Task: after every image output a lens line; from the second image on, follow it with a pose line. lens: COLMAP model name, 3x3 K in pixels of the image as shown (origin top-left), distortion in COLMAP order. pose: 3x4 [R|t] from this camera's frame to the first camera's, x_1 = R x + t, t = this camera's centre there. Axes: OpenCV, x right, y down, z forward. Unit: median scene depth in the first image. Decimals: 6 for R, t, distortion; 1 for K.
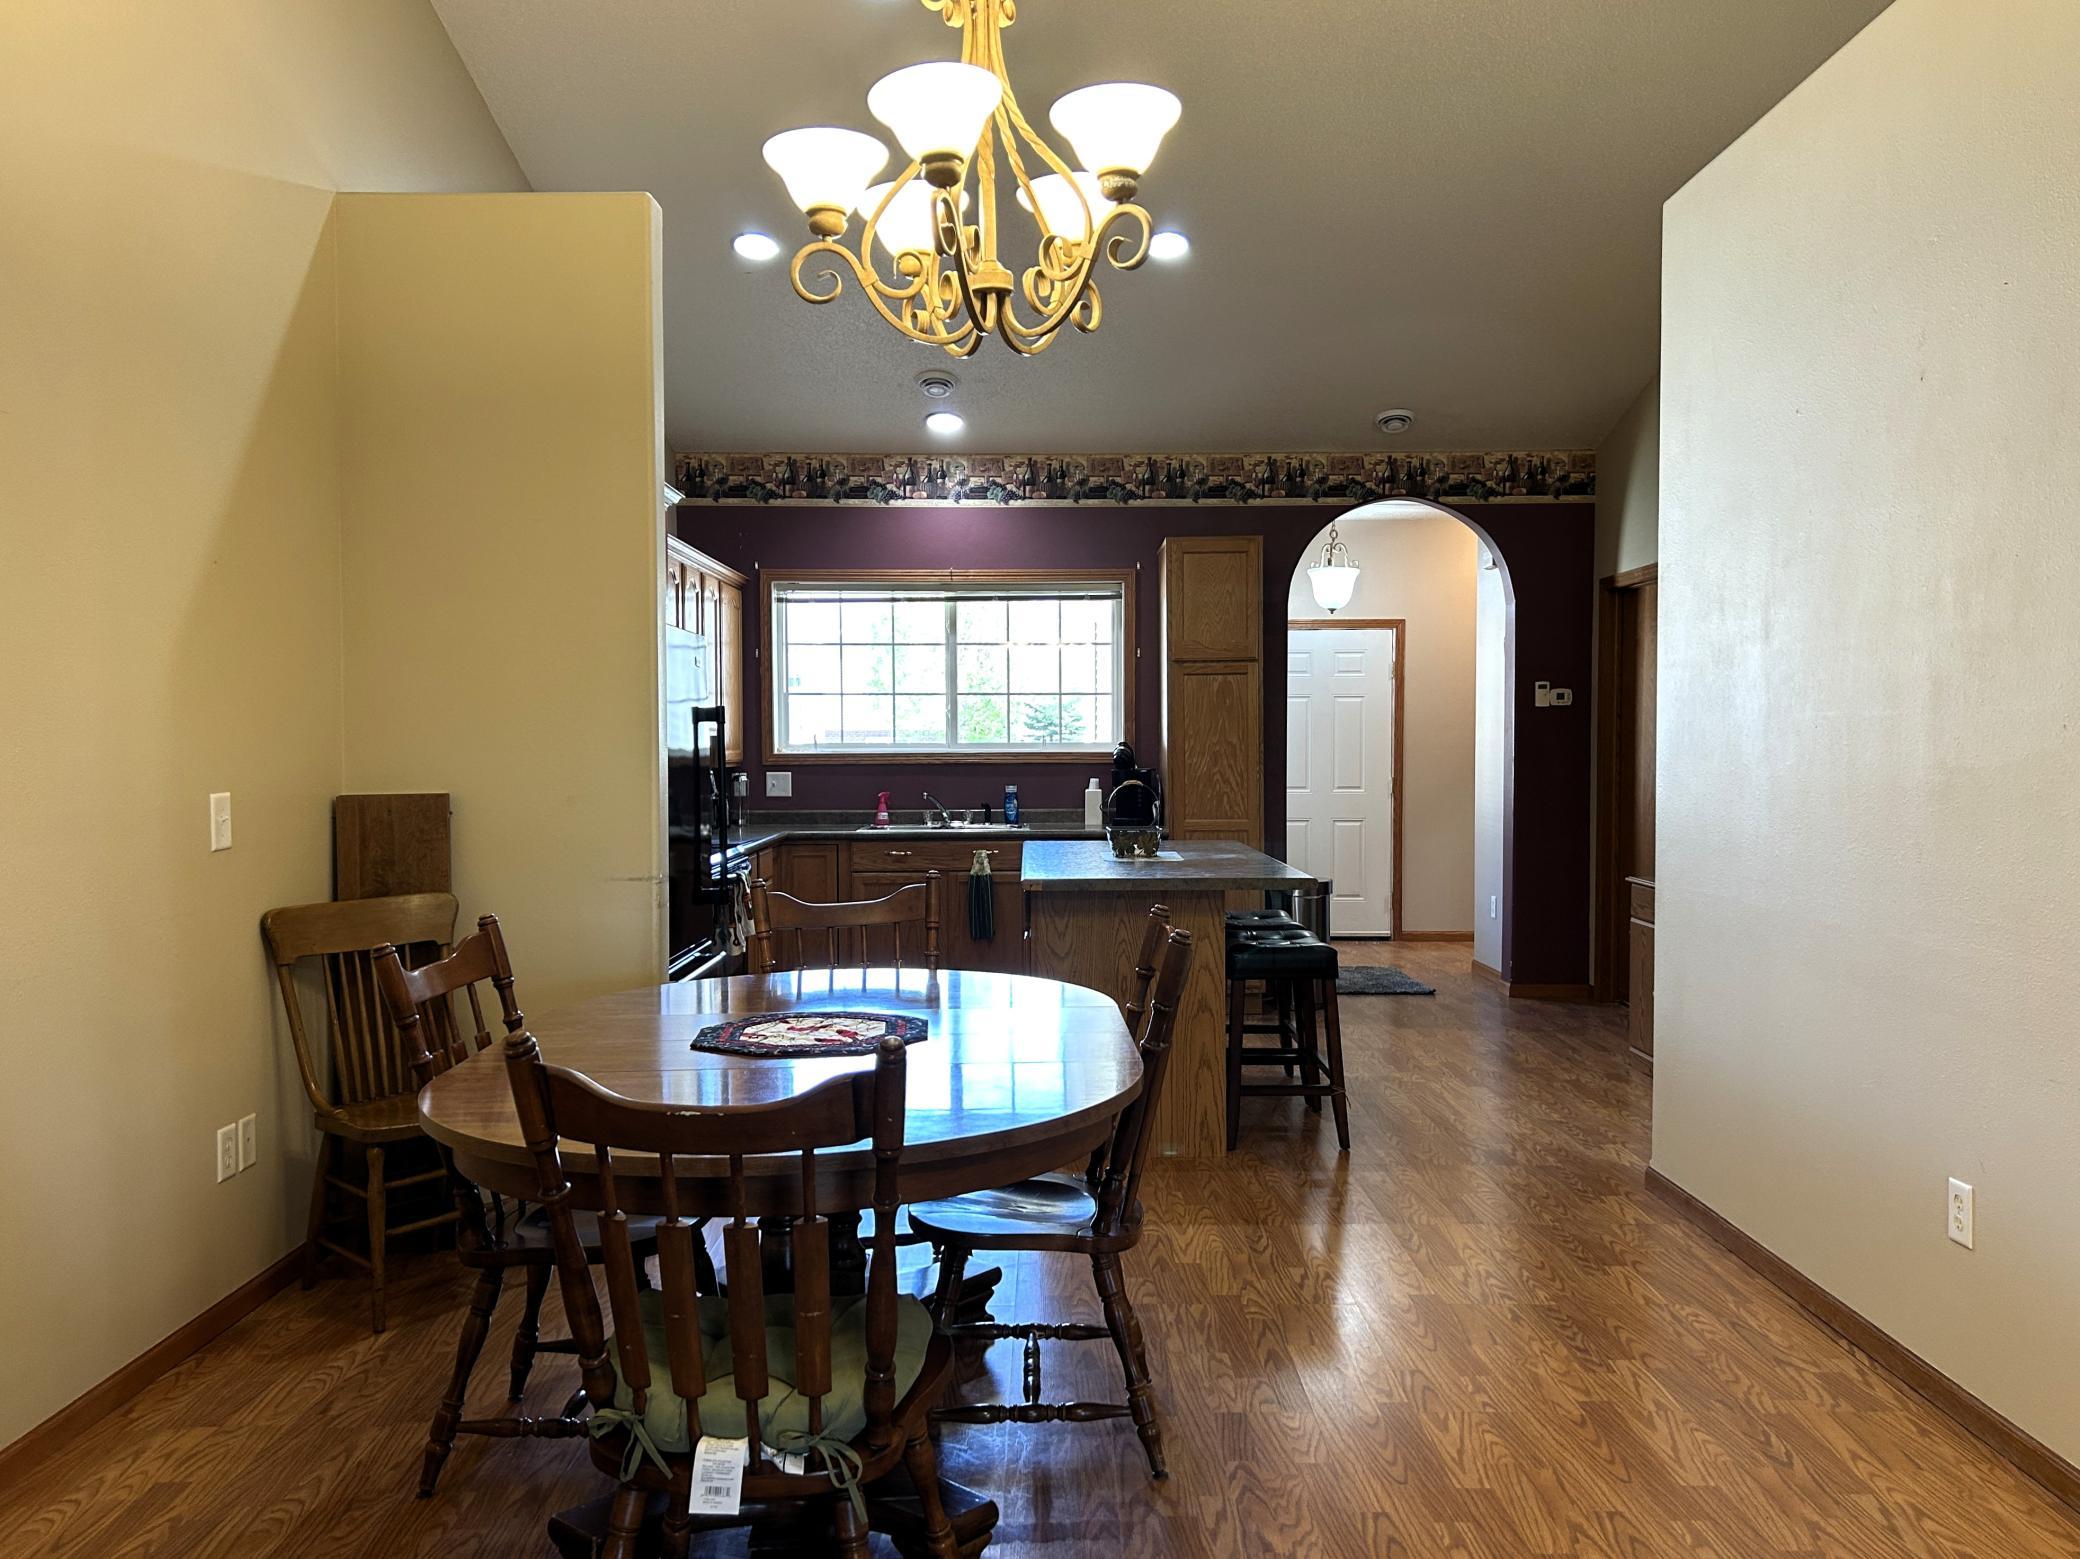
lens RADIAL K [[1527.6, 0, 1042.0], [0, 1527.6, 835.7], [0, 0, 1]] dist [0.087621, -0.004597]
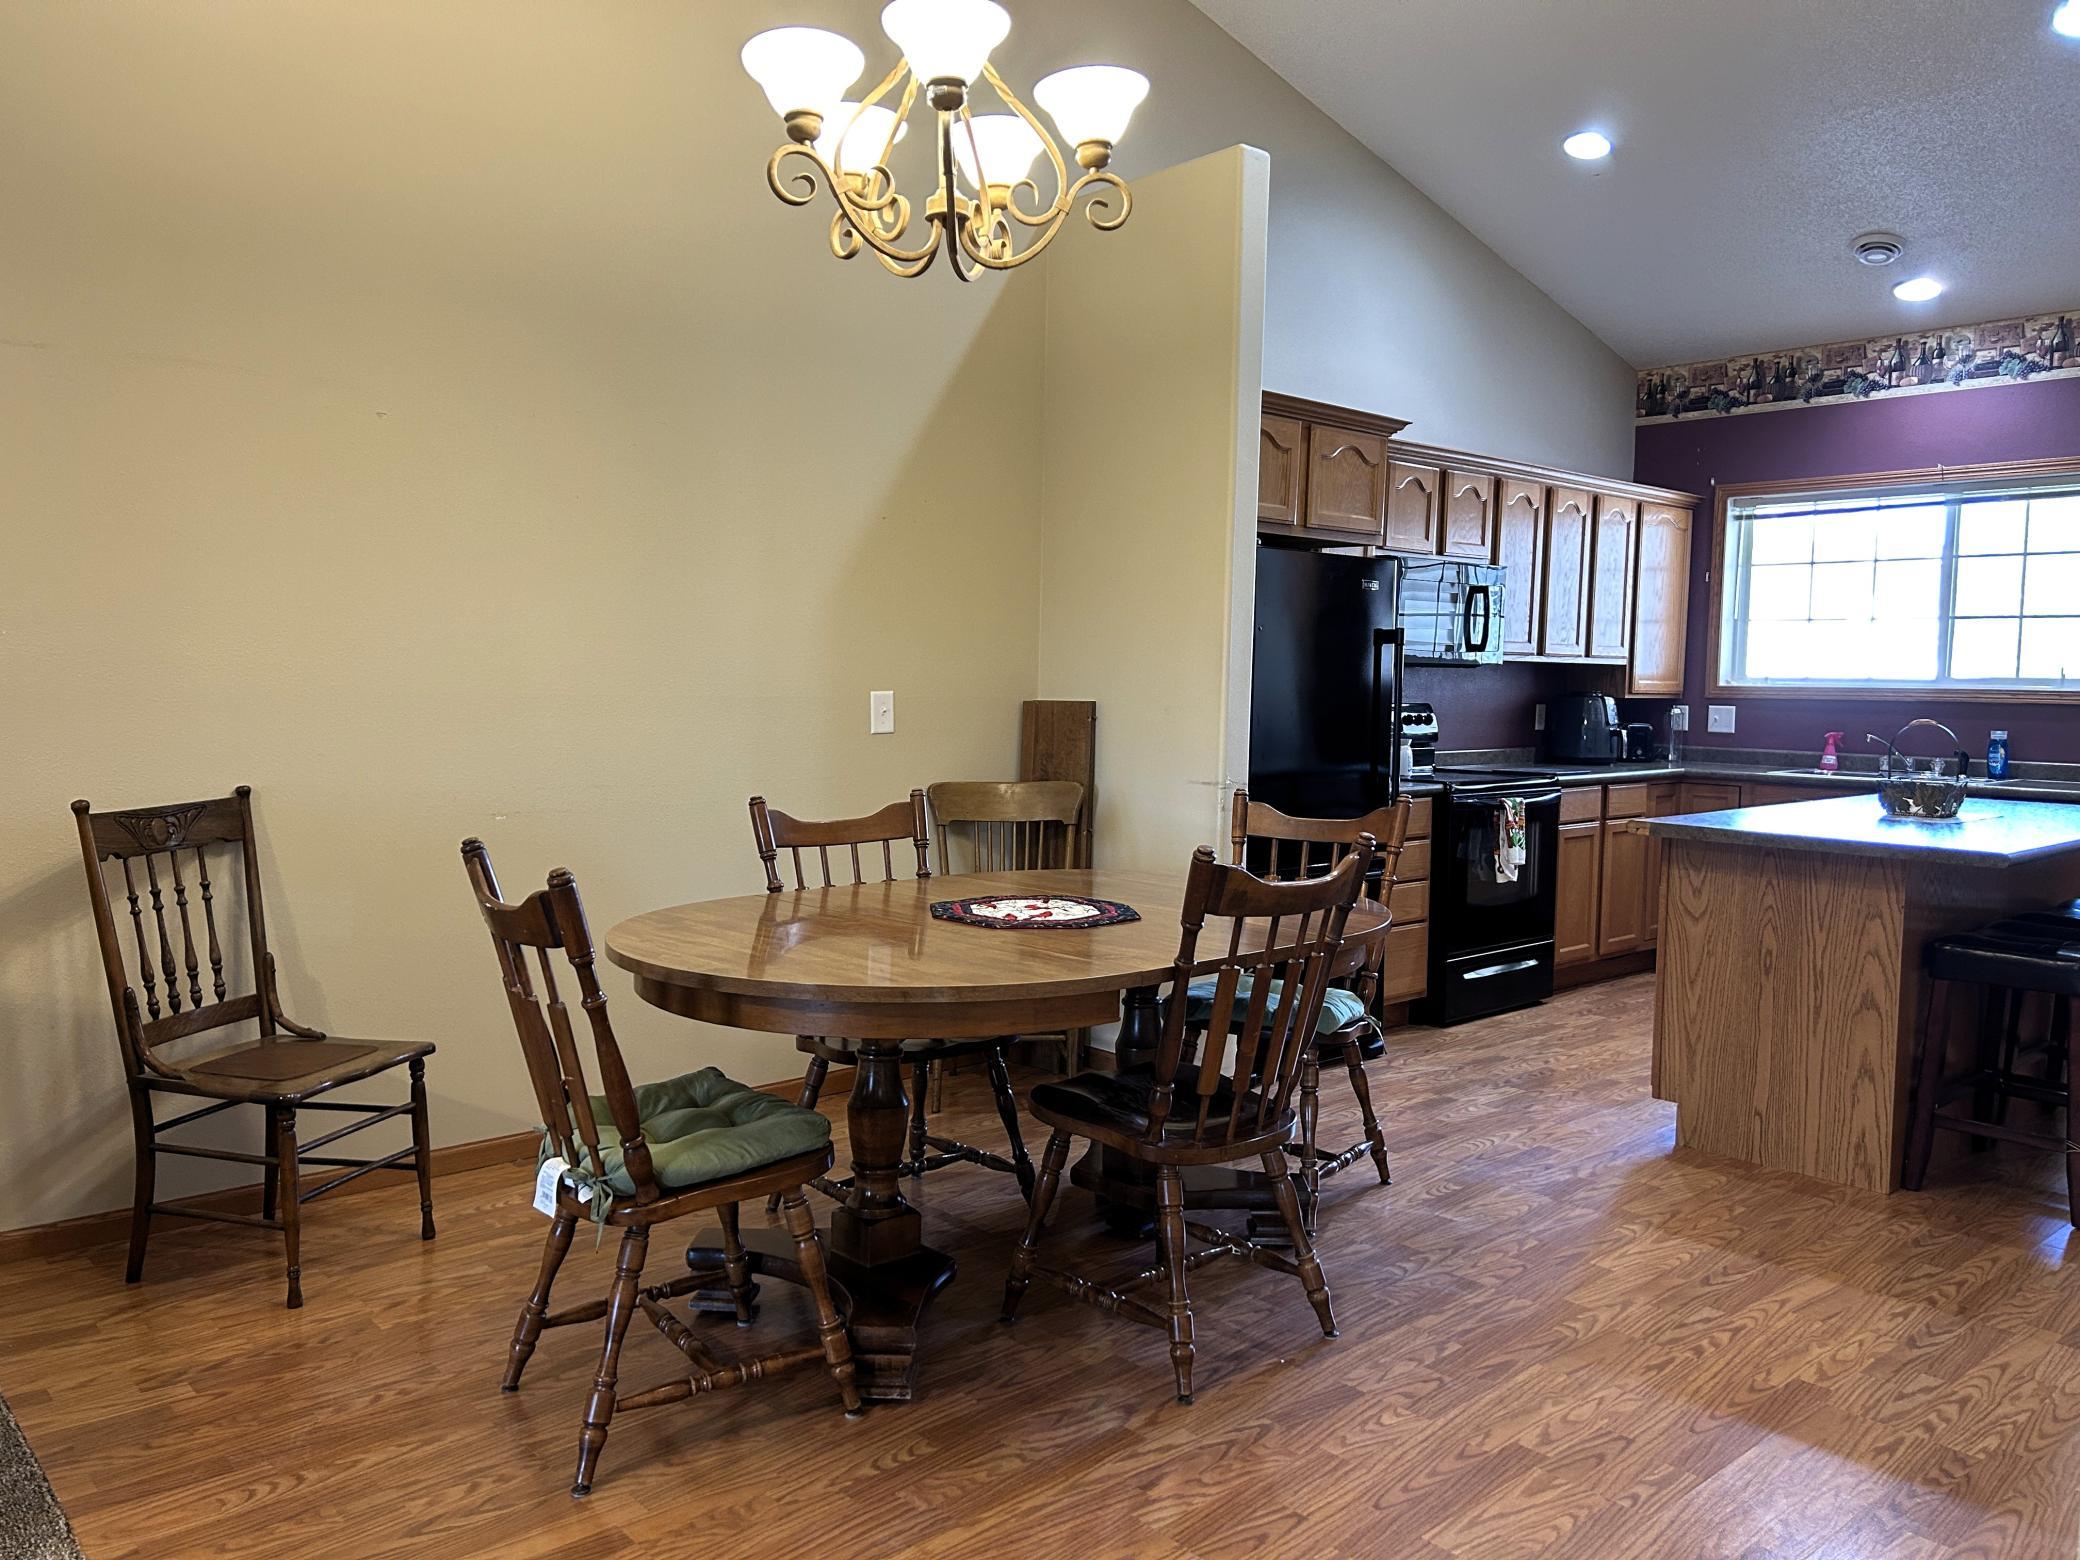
lens RADIAL K [[1537.5, 0, 1037.1], [0, 1537.5, 800.3], [0, 0, 1]] dist [0.006171, -0.010231]
pose [[0.659135, 0.075924, -0.748182, 0.253644], [-0.063962, 0.996945, 0.044819, -0.000714], [0.749300, 0.018314, 0.661978, 0.089621]]
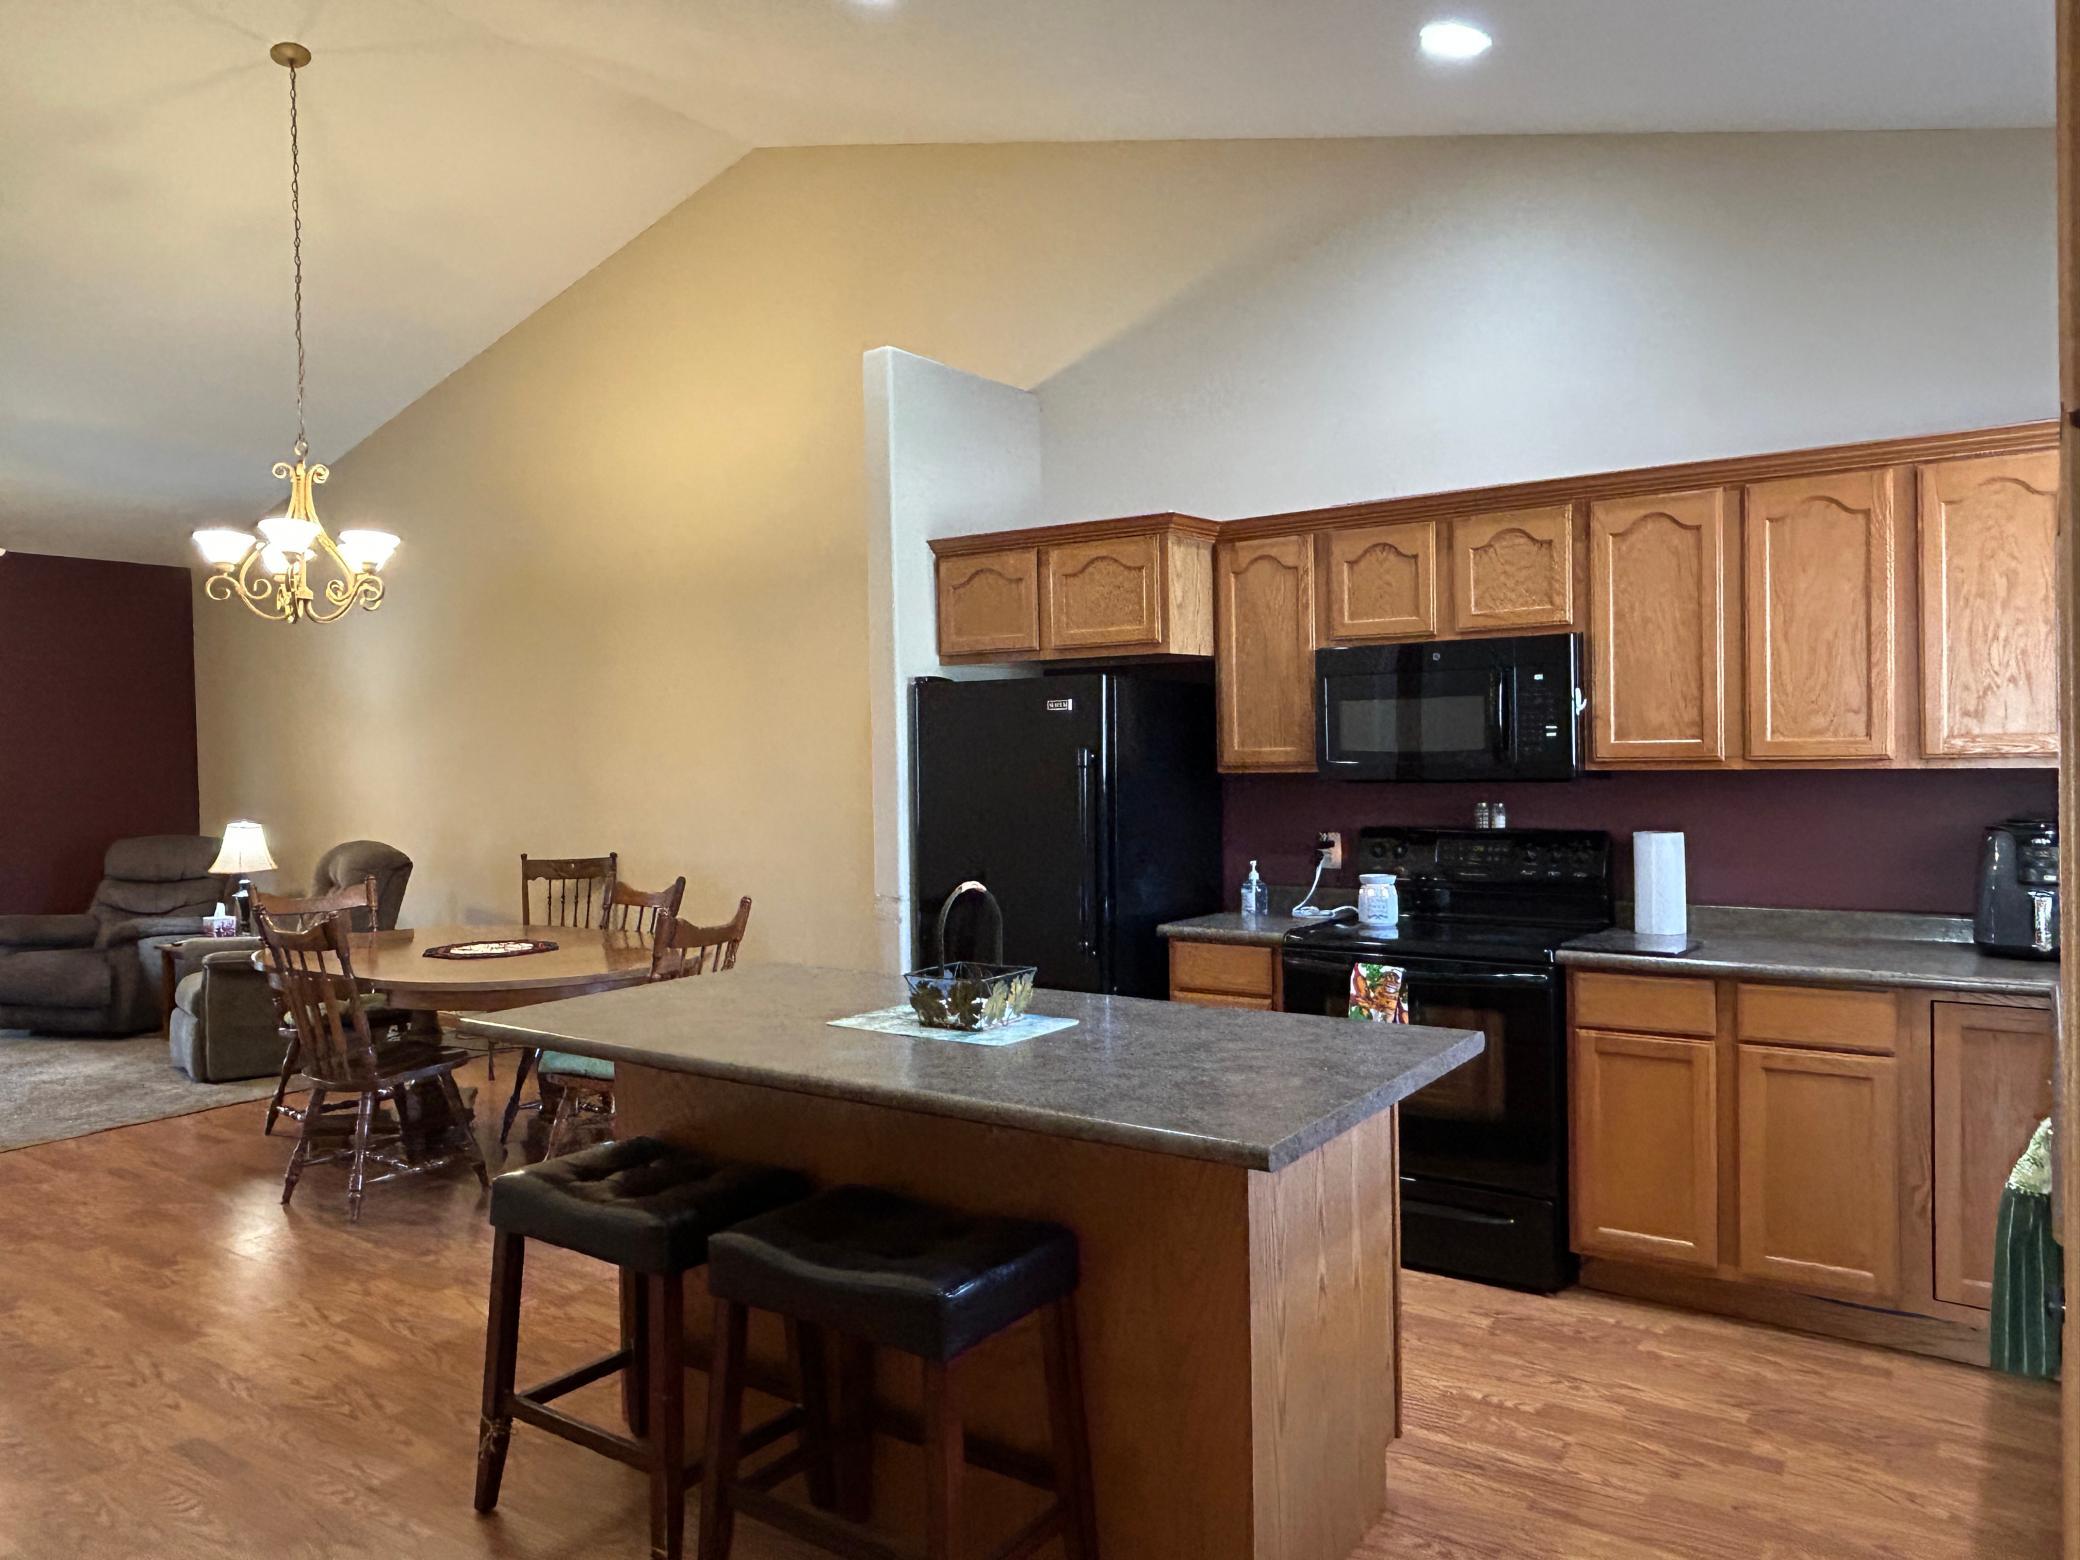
lens RADIAL K [[1422.7, 0, 1027.8], [0, 1422.7, 778.1], [0, 0, 1]] dist [0.001408, -0.005502]
pose [[-0.577247, 0.026880, -0.816127, 0.325638], [-0.031589, 0.997975, 0.055212, -0.071727], [0.815959, 0.057651, -0.575229, 0.927137]]
